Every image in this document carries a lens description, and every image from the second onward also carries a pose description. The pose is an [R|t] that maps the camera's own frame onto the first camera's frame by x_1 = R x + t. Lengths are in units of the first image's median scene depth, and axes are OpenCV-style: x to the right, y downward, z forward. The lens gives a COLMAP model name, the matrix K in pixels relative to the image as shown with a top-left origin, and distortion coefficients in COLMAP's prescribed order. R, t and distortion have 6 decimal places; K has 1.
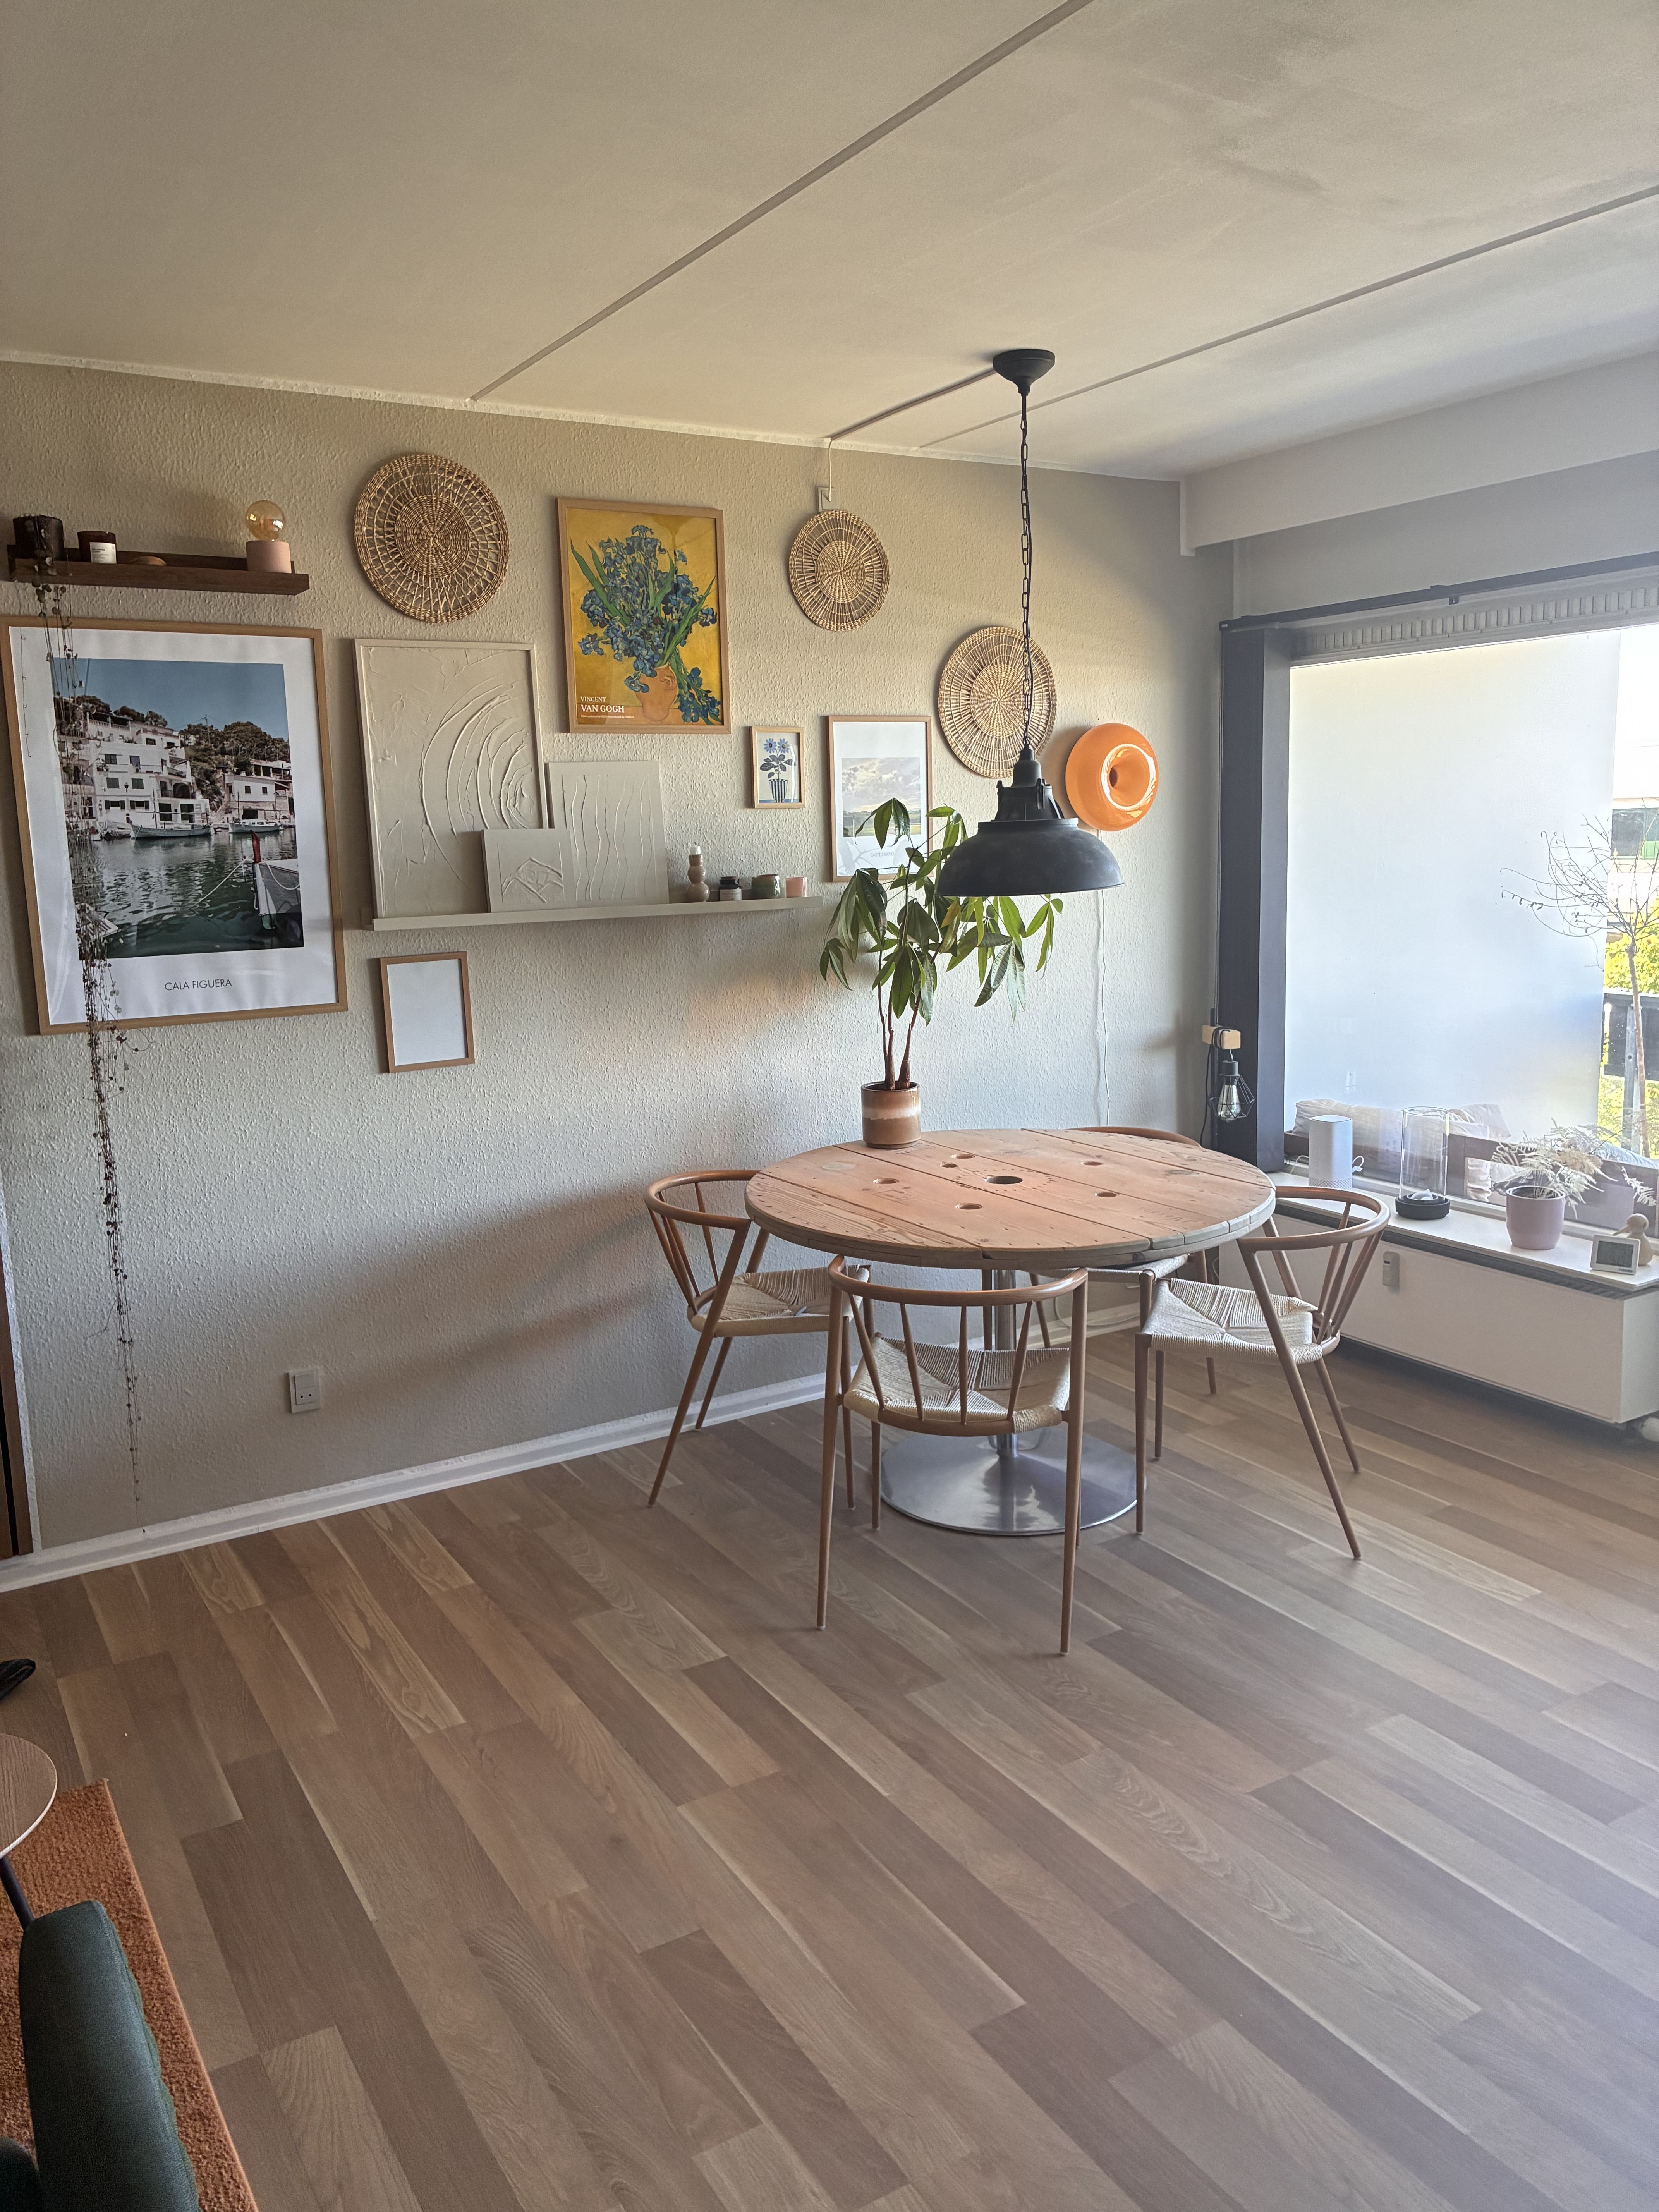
lens RADIAL K [[1672.2, 0, 829.4], [0, 1672.2, 1093.9], [0, 0, 1]] dist [0.000569, -0.006130]
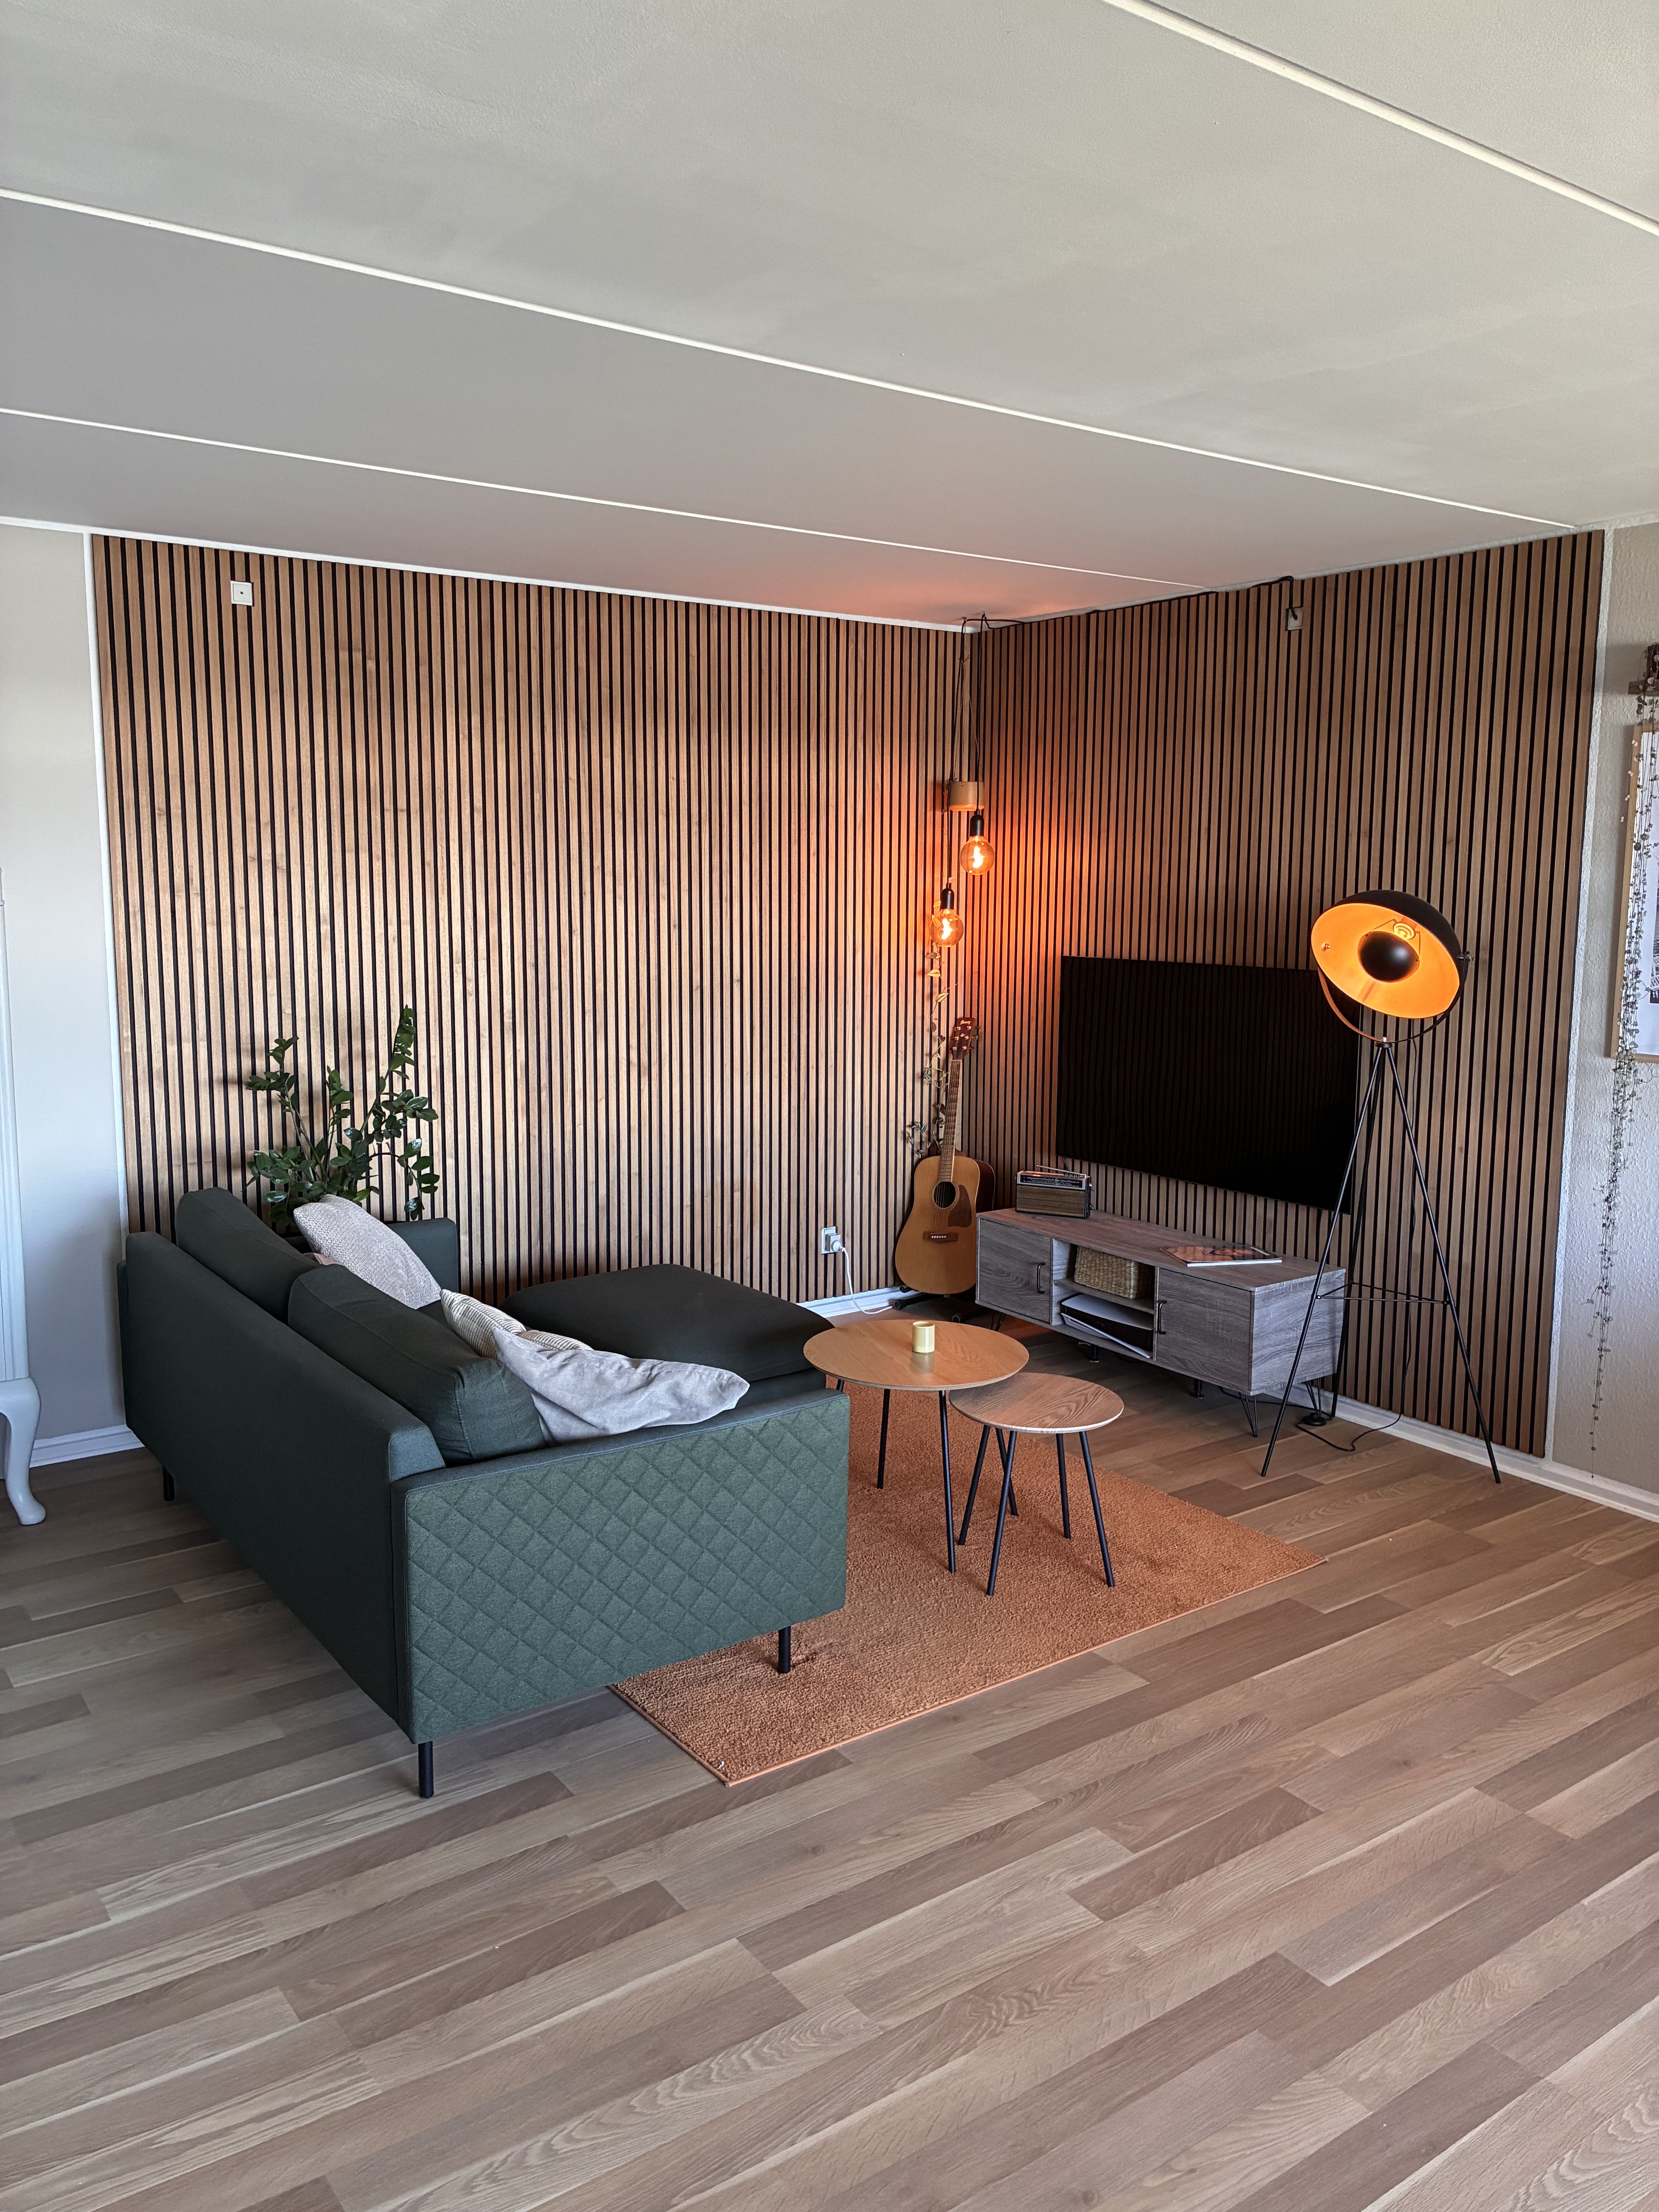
lens RADIAL K [[1672.2, 0, 829.4], [0, 1672.2, 1093.9], [0, 0, 1]] dist [0.000569, -0.006130]
pose [[0.083343, 0.166418, -0.982527, 0.681729], [-0.176151, 0.972891, 0.149844, -0.090194], [0.980829, 0.160584, 0.110399, 0.285794]]
